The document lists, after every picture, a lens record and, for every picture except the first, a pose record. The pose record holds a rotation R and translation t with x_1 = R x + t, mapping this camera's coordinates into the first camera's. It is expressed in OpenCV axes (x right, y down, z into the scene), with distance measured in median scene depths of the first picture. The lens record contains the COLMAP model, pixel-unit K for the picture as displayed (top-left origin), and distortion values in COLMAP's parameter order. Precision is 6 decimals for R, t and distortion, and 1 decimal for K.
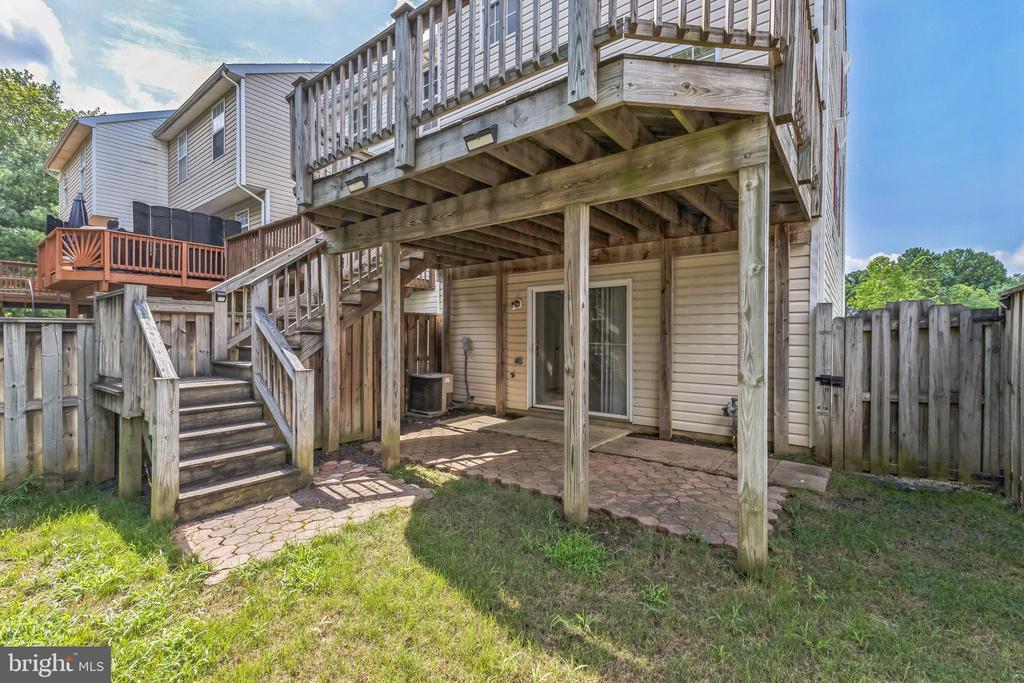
lens RADIAL K [[446.5, 0, 515.7], [0, 446.5, 340.7], [0, 0, 1]] dist [0.014991, 0.000353]
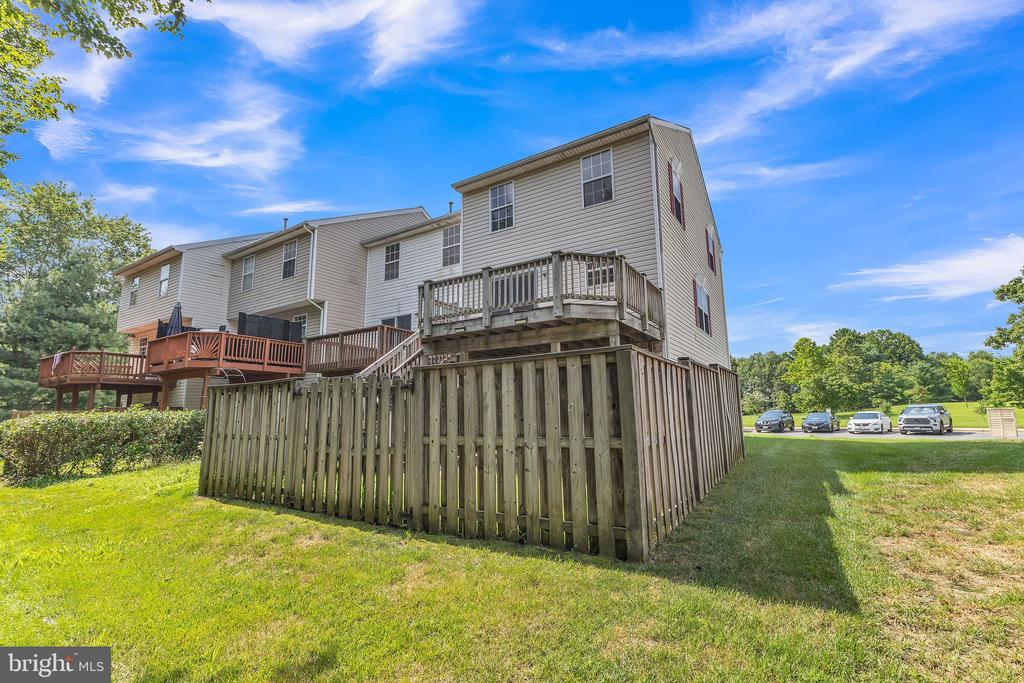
lens RADIAL K [[446.5, 0, 513.1], [0, 446.5, 341.8], [0, 0, 1]] dist [0.014991, 0.000353]
pose [[0.996958, -0.001866, 0.077919, -0.222749], [0.015110, 0.985374, -0.169734, 0.093626], [-0.076462, 0.170395, 0.982405, -1.095889]]
